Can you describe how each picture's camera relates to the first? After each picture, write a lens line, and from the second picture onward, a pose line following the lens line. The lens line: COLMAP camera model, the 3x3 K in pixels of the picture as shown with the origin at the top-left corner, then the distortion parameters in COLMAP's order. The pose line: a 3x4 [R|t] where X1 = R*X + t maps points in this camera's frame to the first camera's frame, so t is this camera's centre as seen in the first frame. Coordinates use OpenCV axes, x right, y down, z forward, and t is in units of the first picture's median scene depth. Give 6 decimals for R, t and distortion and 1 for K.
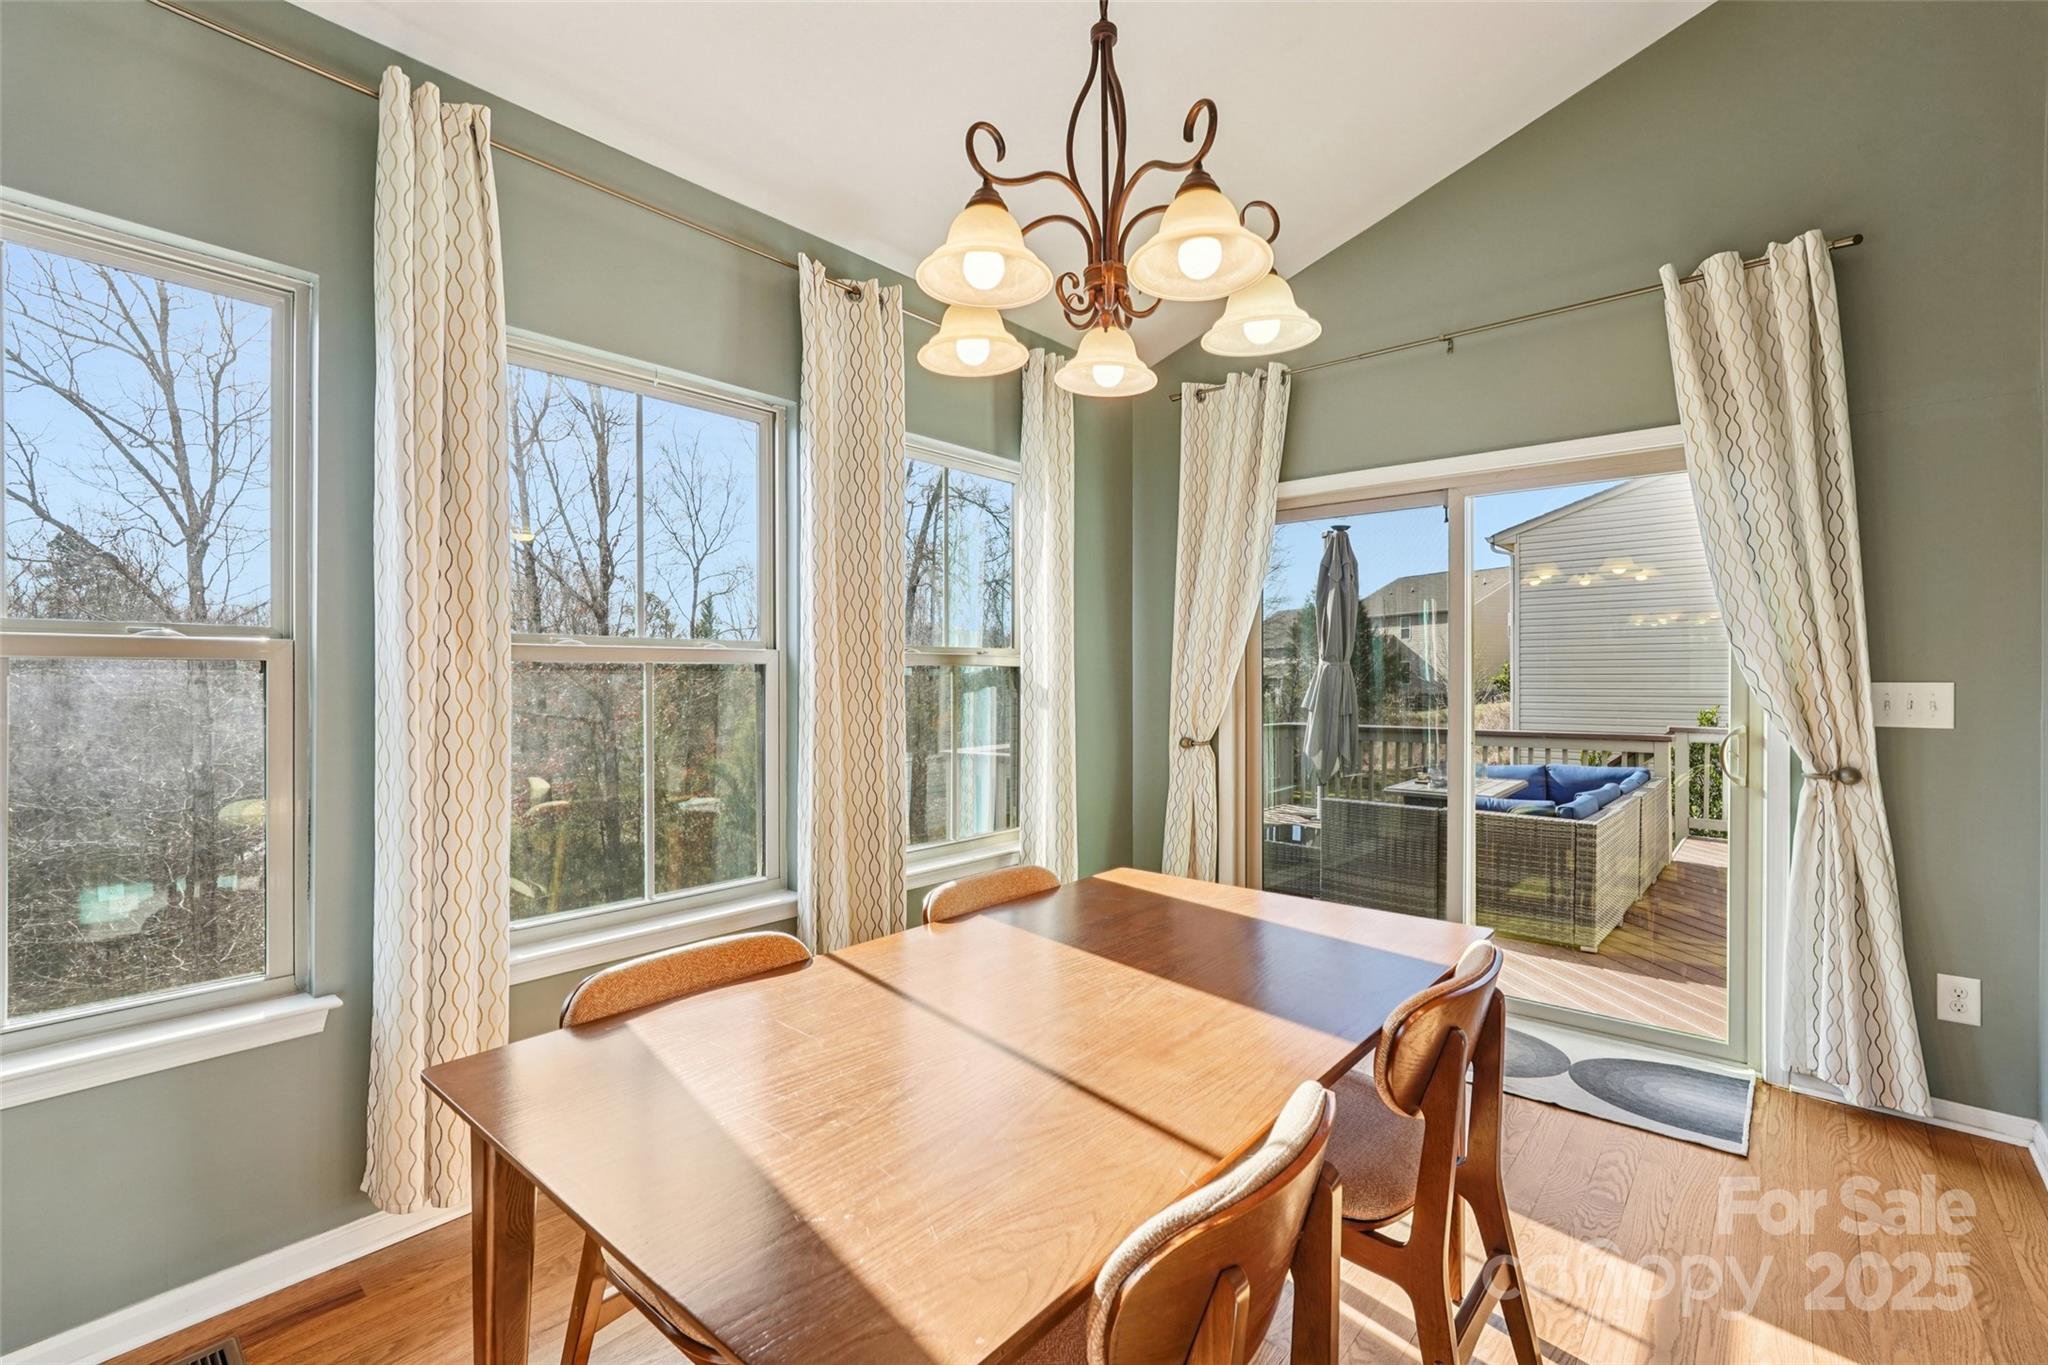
lens RADIAL K [[913.5, 0, 1030.0], [0, 913.5, 681.4], [0, 0, 1]] dist [-0.010077, 0.005940]
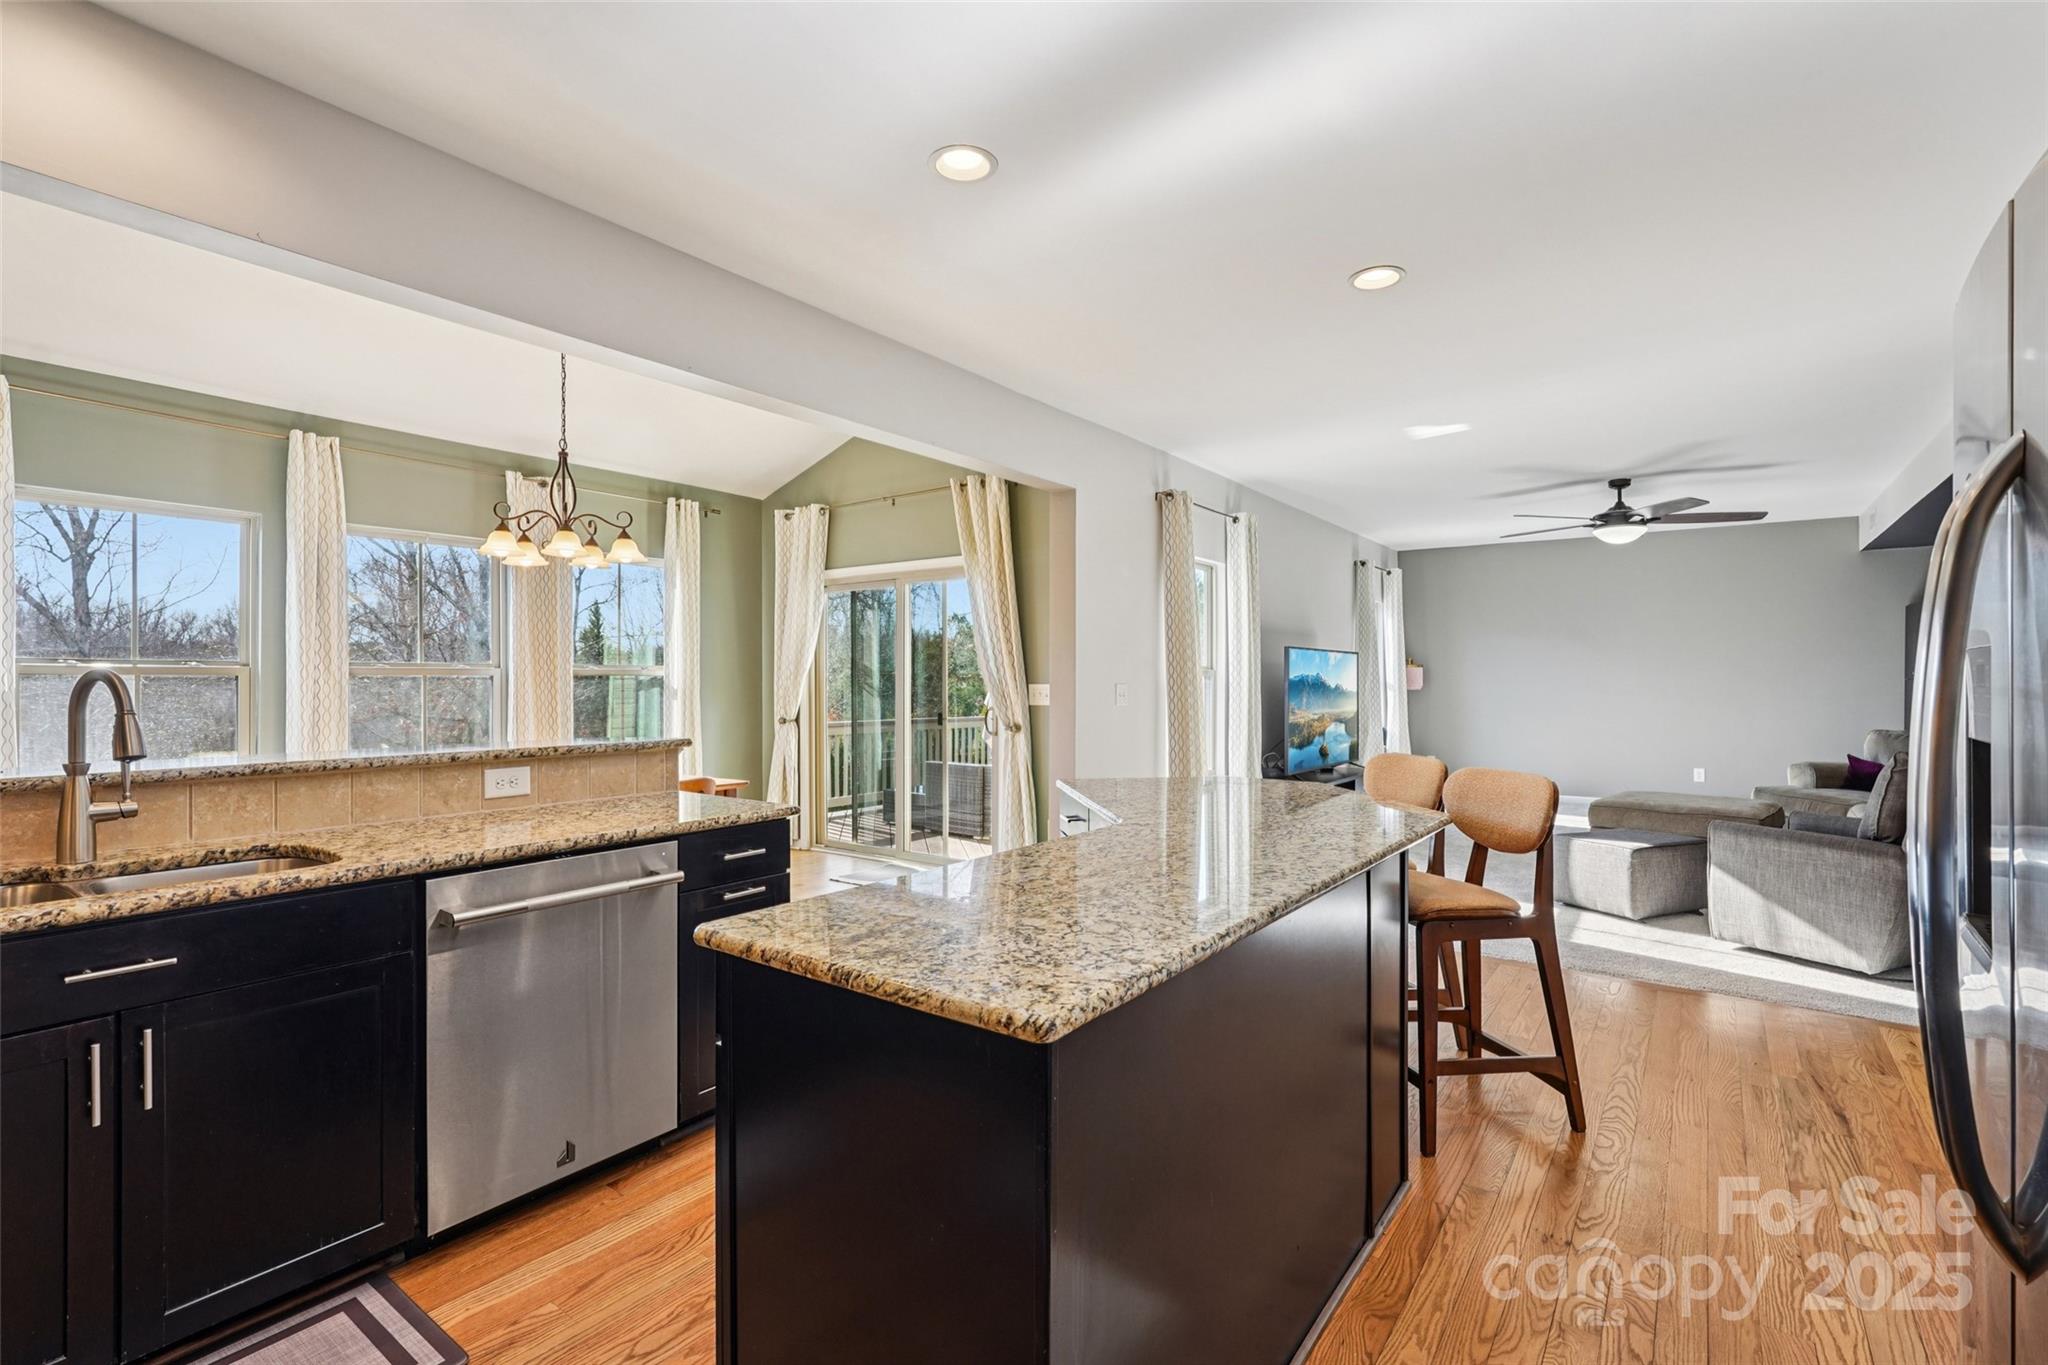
lens RADIAL K [[913.5, 0, 1012.0], [0, 913.5, 682.3], [0, 0, 1]] dist [-0.010077, 0.005940]
pose [[0.997373, -0.001193, 0.072429, 0.717369], [0.001455, 0.999993, -0.003564, 0.004480], [-0.072424, 0.003660, 0.997367, -1.084102]]
